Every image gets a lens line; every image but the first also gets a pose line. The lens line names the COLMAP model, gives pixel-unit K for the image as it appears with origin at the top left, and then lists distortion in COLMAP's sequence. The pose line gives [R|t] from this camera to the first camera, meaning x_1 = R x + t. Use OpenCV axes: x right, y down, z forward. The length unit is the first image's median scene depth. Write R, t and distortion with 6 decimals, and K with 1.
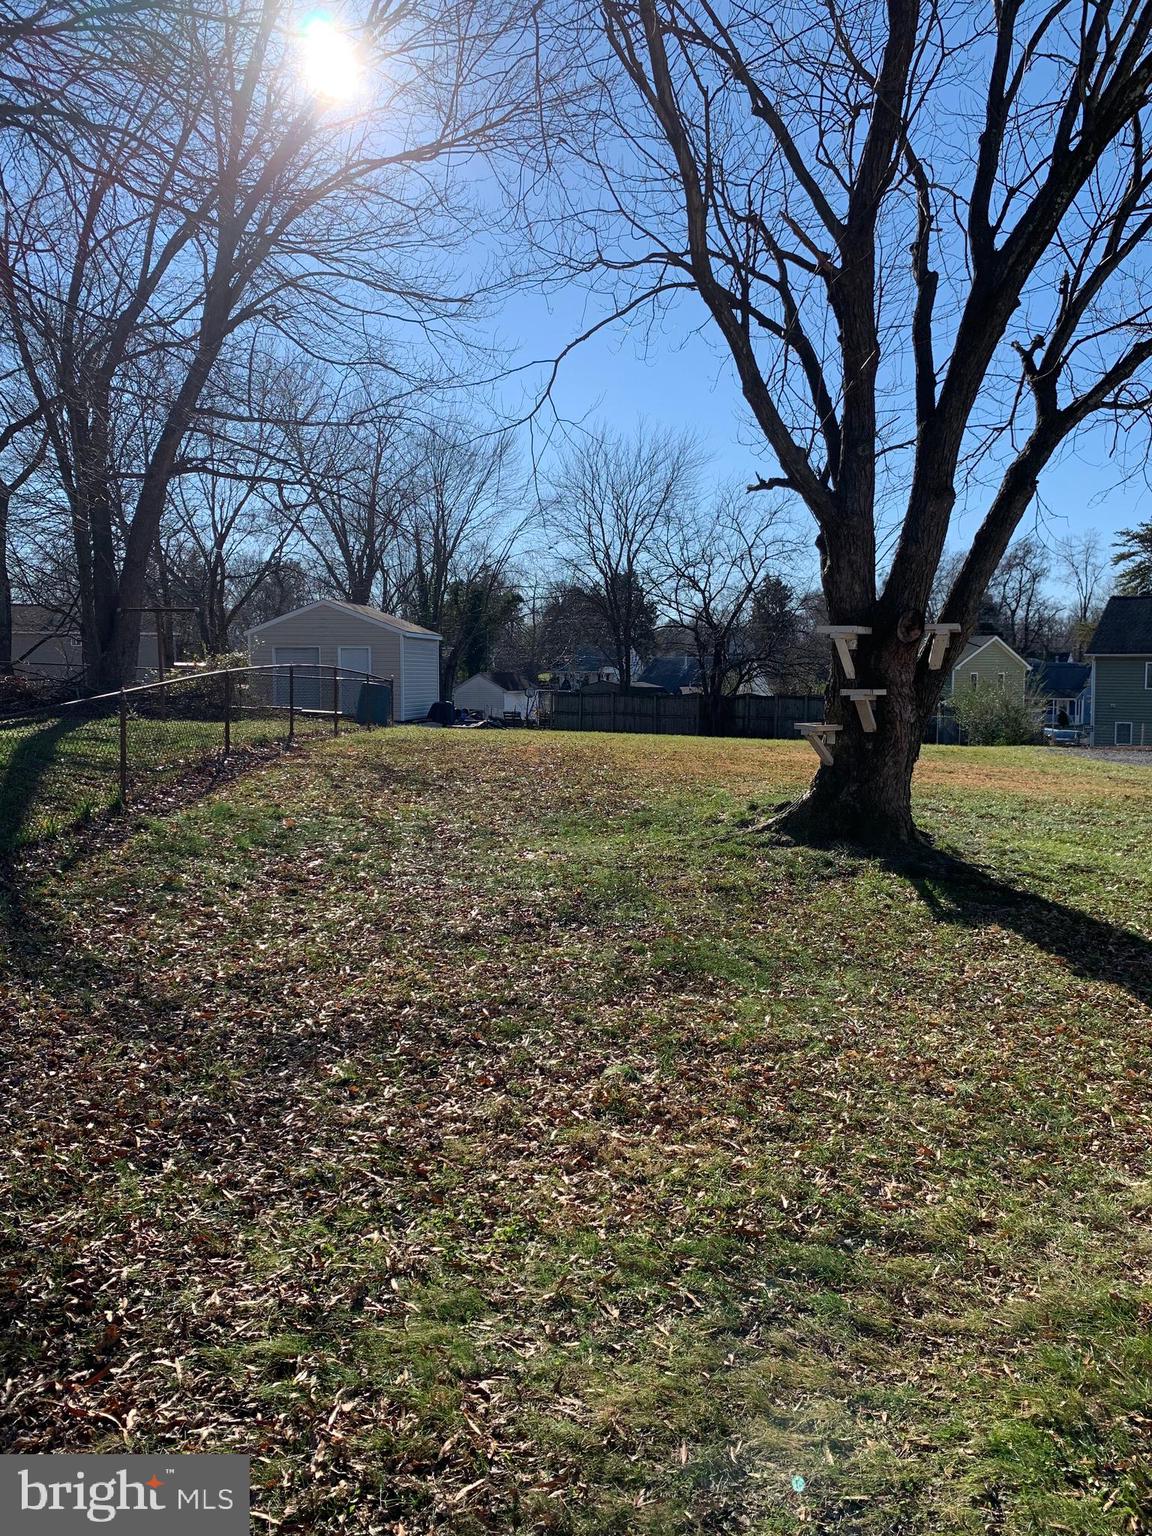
lens RADIAL K [[1175.5, 0, 582.8], [0, 1175.5, 763.7], [0, 0, 1]] dist [0.033464, -0.038344]
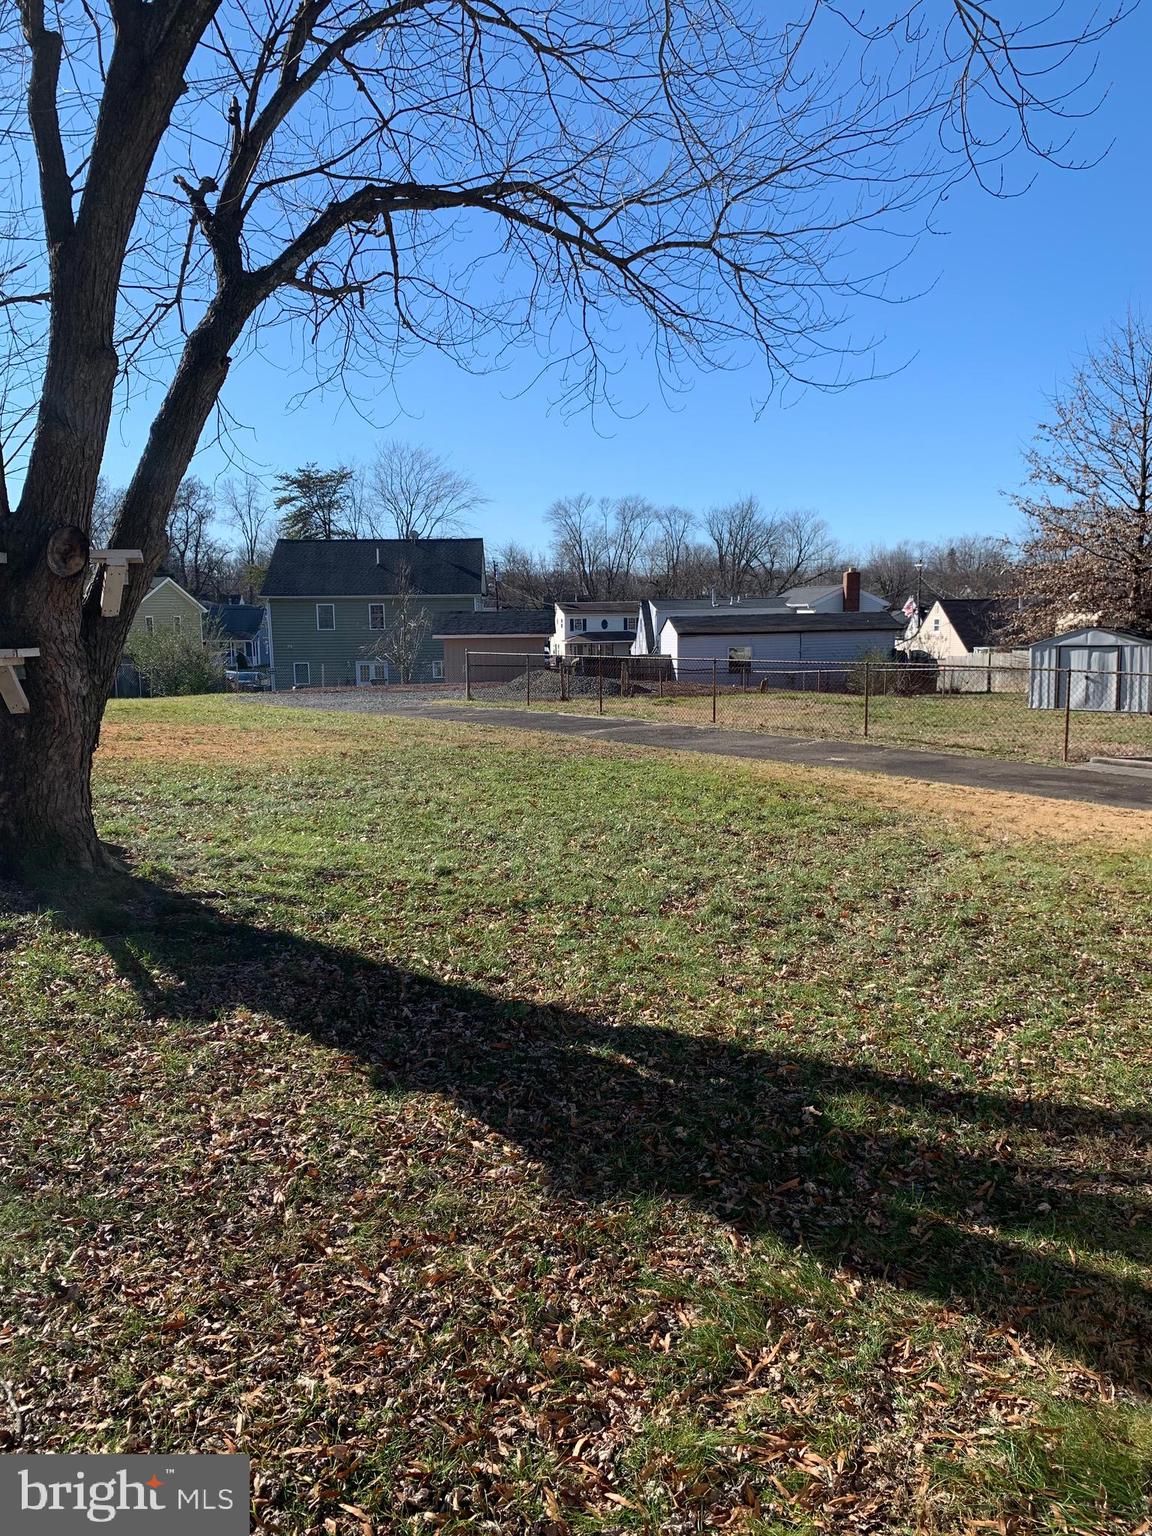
lens RADIAL K [[1175.5, 0, 583.2], [0, 1175.5, 752.9], [0, 0, 1]] dist [0.033464, -0.038344]
pose [[0.782958, -0.089407, 0.615616, 0.075291], [0.065350, 0.995963, 0.061532, -0.022898], [-0.618633, -0.007947, 0.785640, 0.260366]]
